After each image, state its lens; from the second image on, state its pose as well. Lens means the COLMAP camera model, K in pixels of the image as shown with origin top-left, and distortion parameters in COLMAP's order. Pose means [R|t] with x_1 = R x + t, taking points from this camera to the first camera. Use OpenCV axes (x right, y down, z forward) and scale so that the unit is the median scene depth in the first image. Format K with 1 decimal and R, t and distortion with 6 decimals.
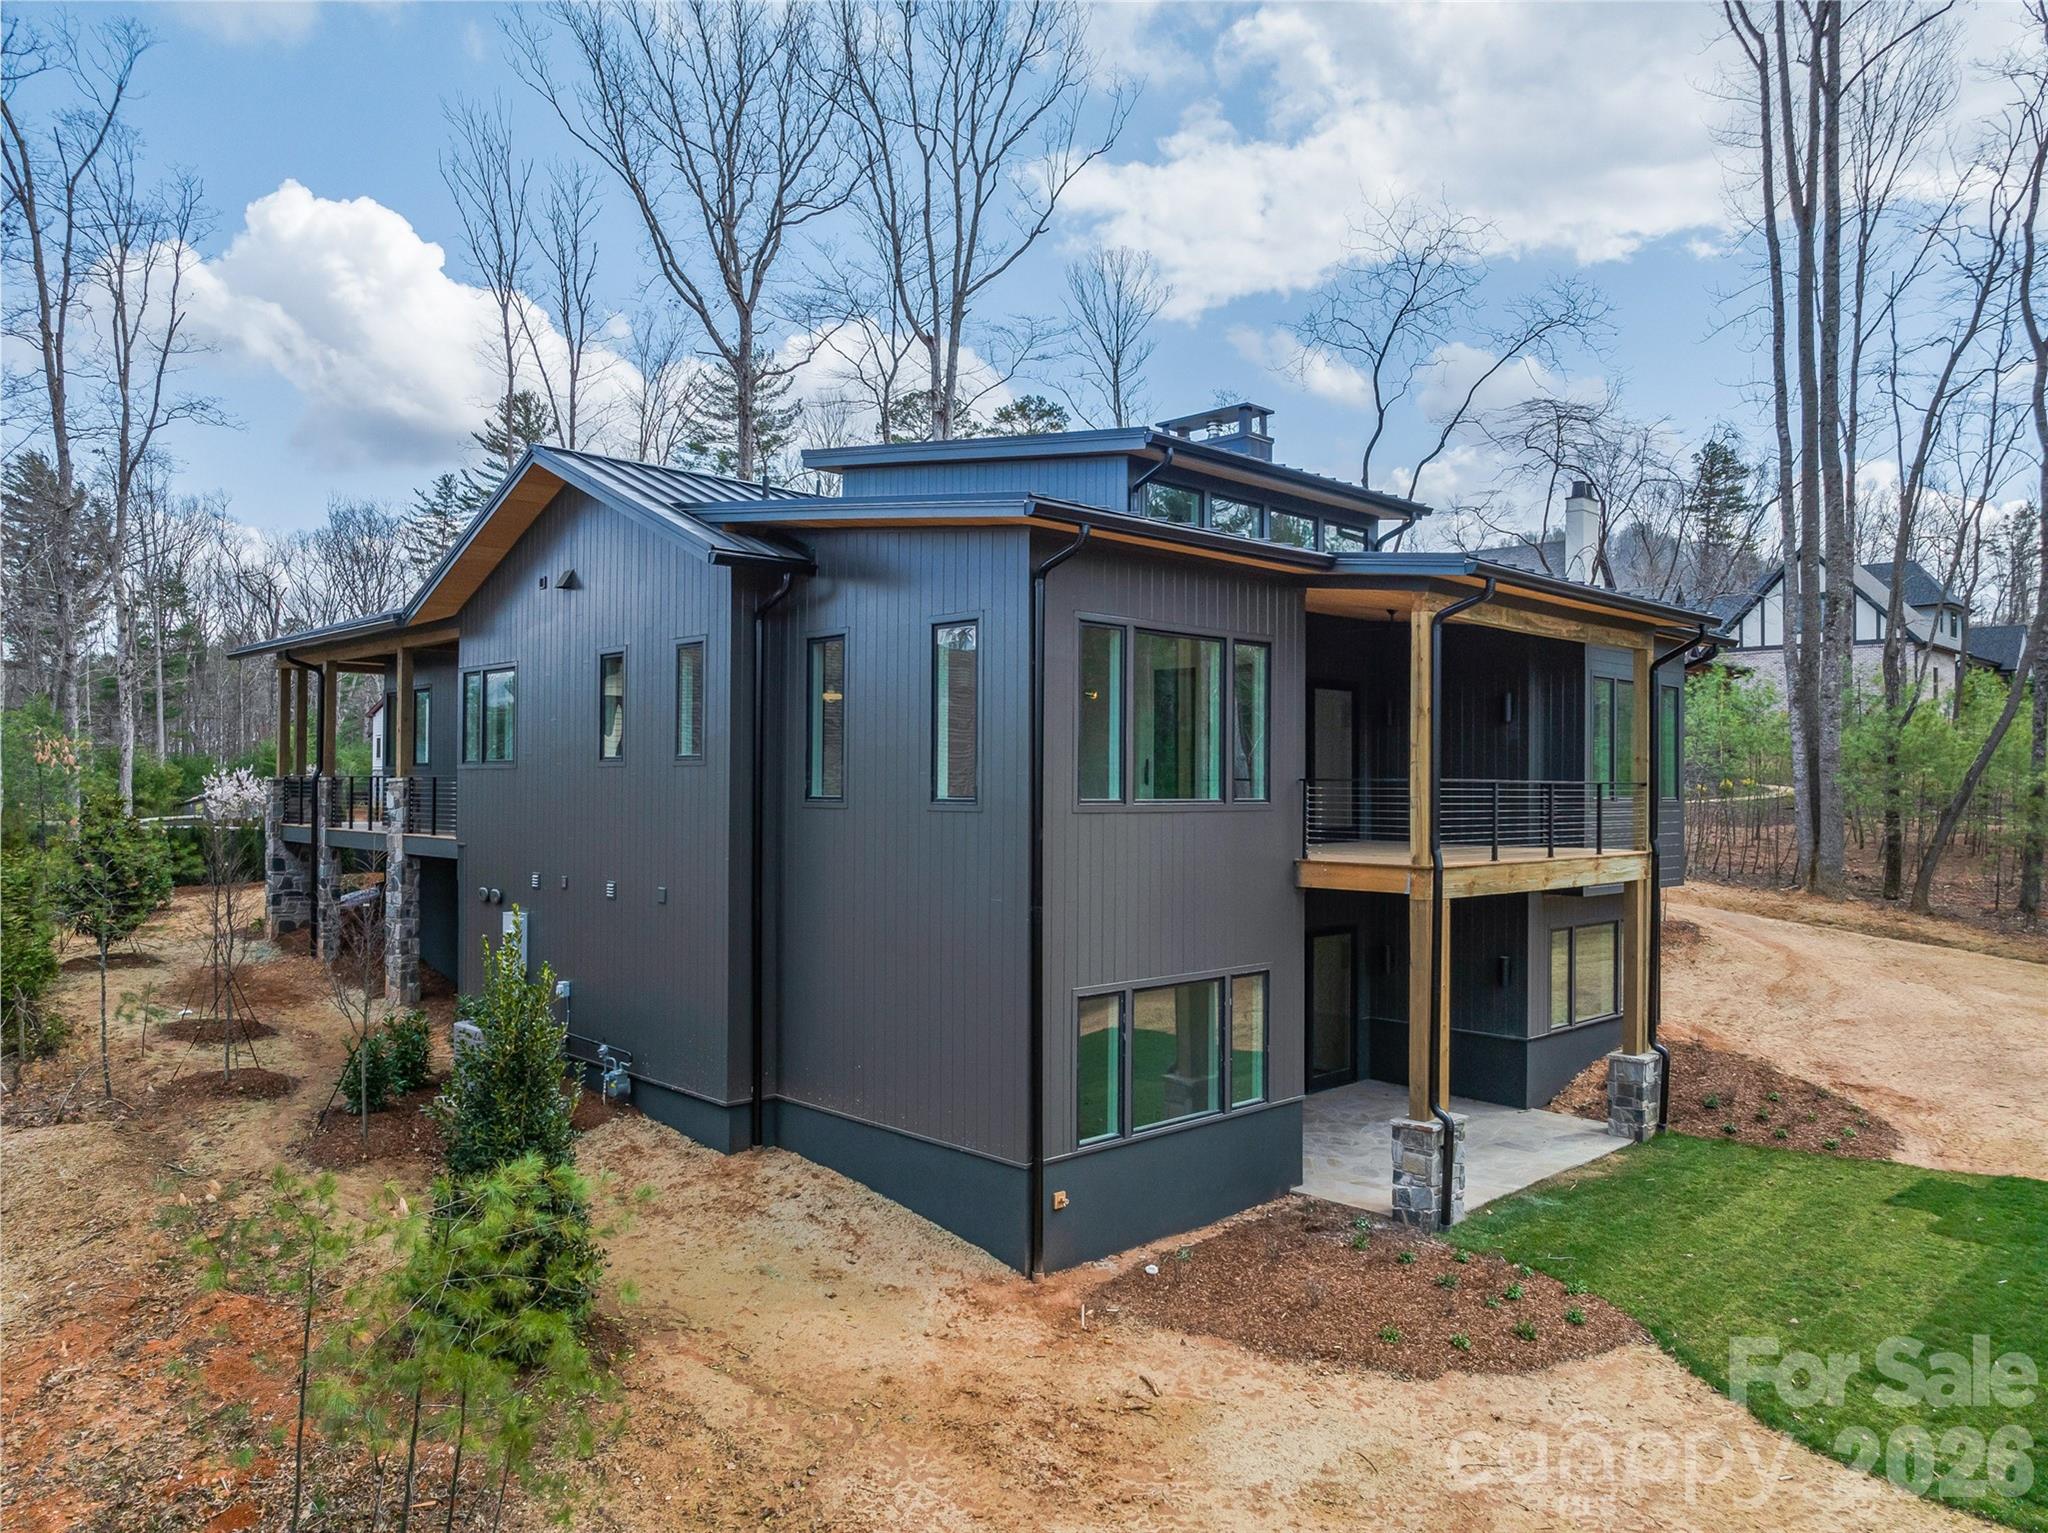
lens RADIAL K [[1405.3, 0, 1021.7], [0, 1405.3, 772.2], [0, 0, 1]] dist [-0.020589, -0.000686]
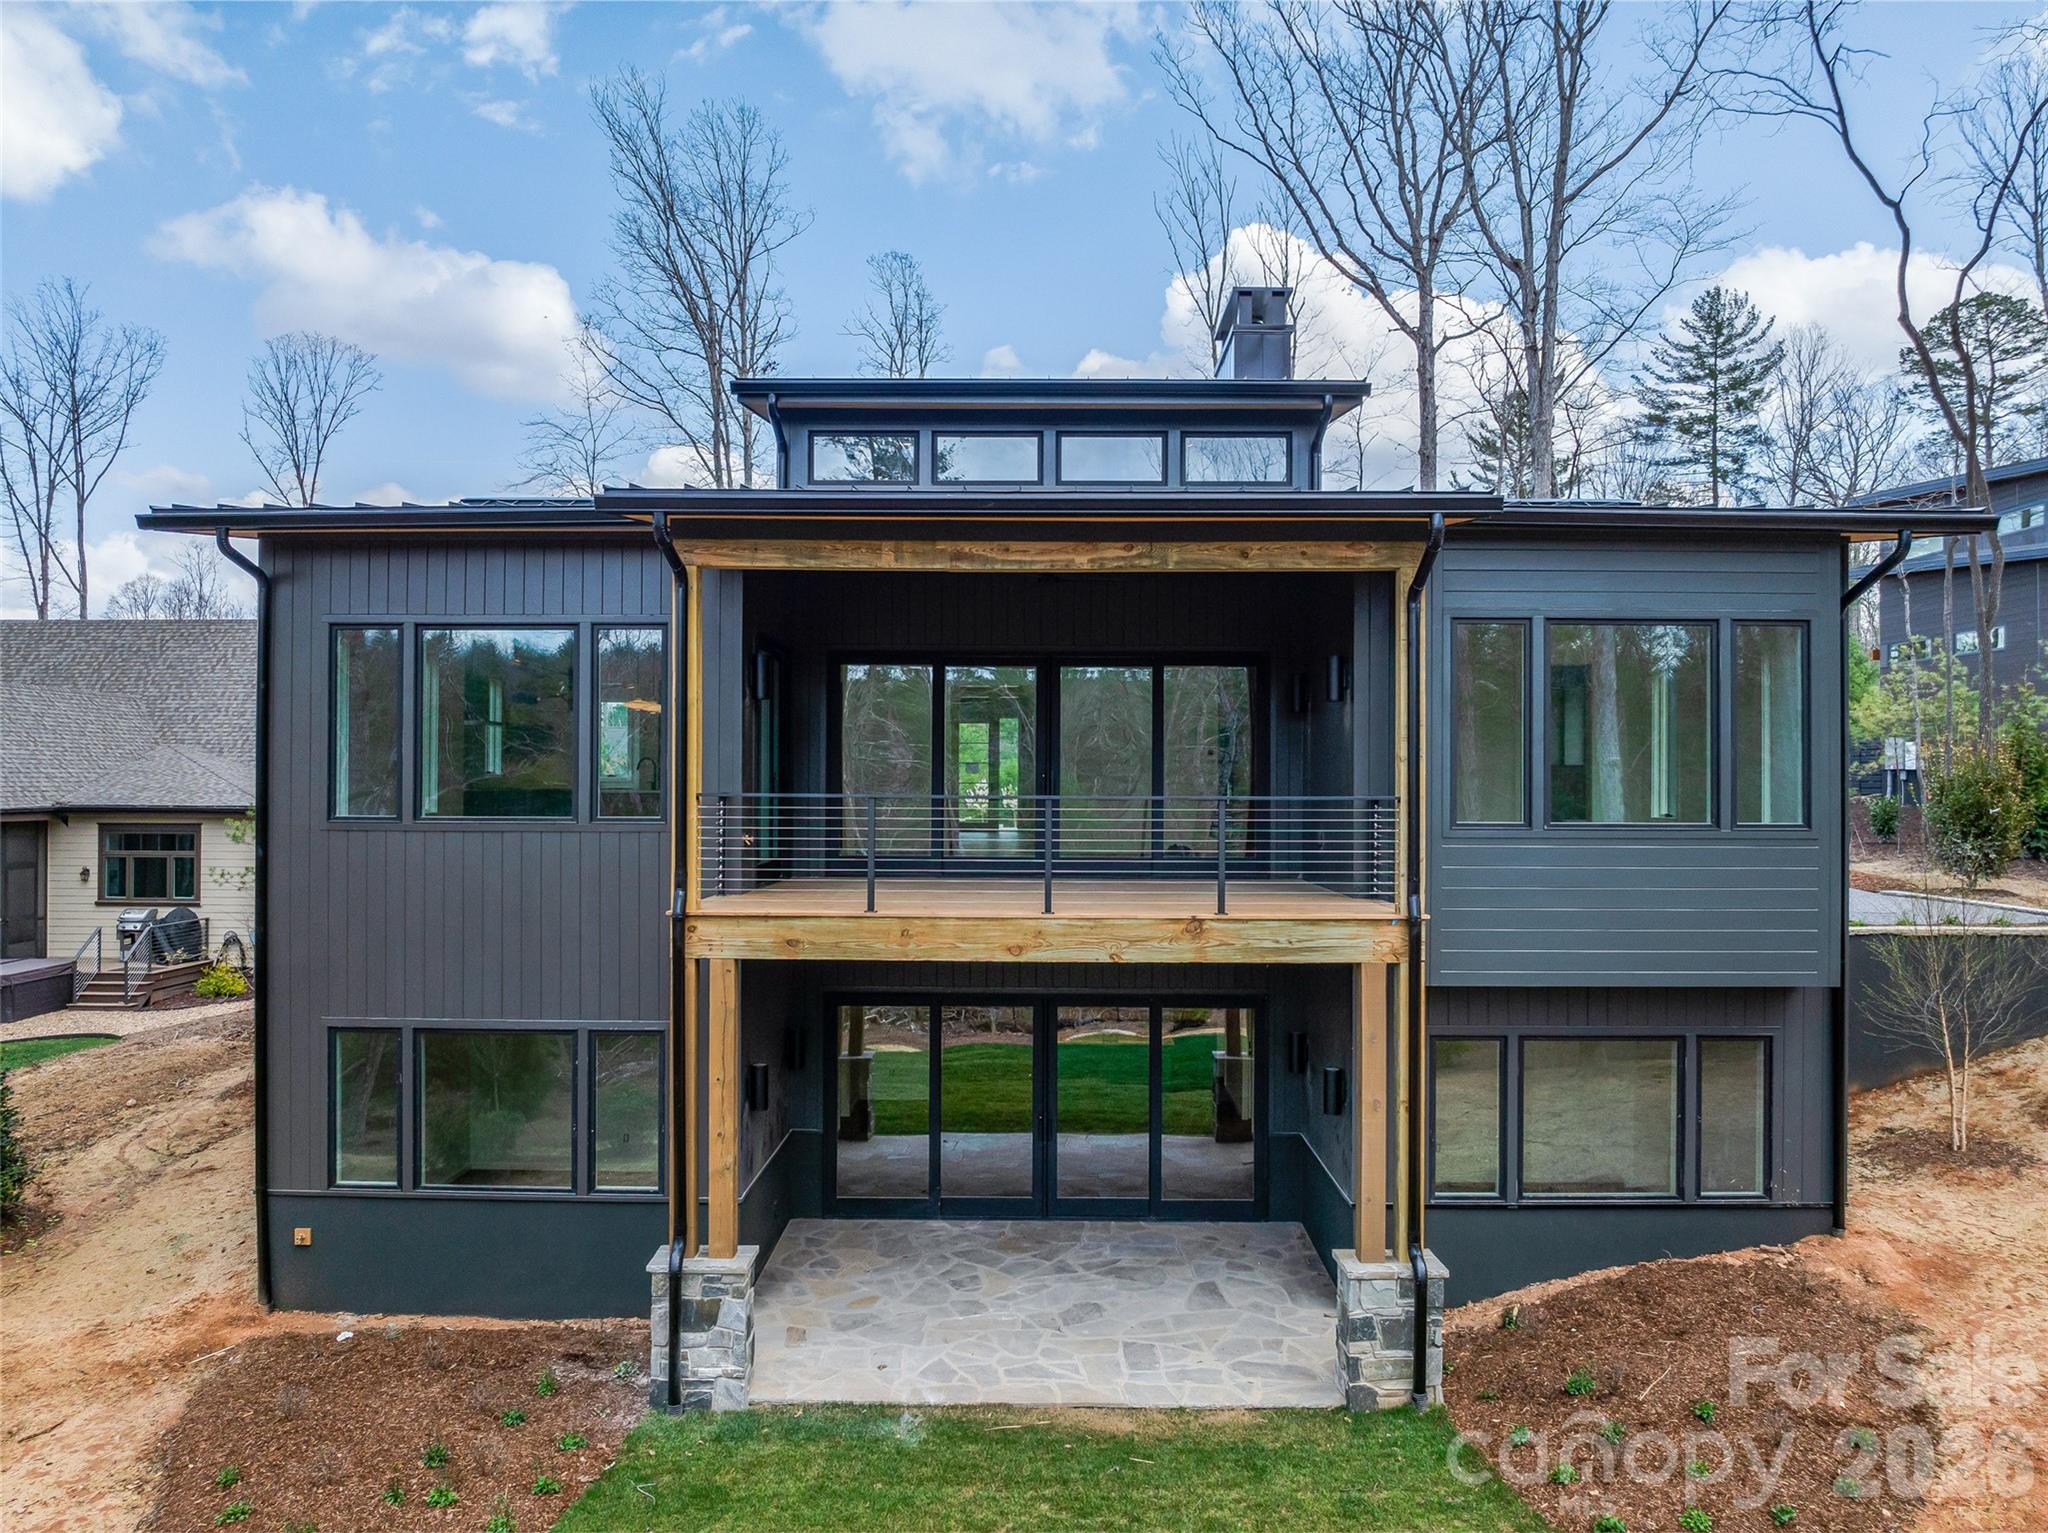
lens RADIAL K [[1405.3, 0, 1021.0], [0, 1405.3, 768.3], [0, 0, 1]] dist [-0.020589, -0.000686]
pose [[0.726678, 0.000600, -0.686978, 0.703583], [-0.002864, 0.999994, -0.002156, -0.007979], [0.686973, 0.003534, 0.726675, 0.441260]]
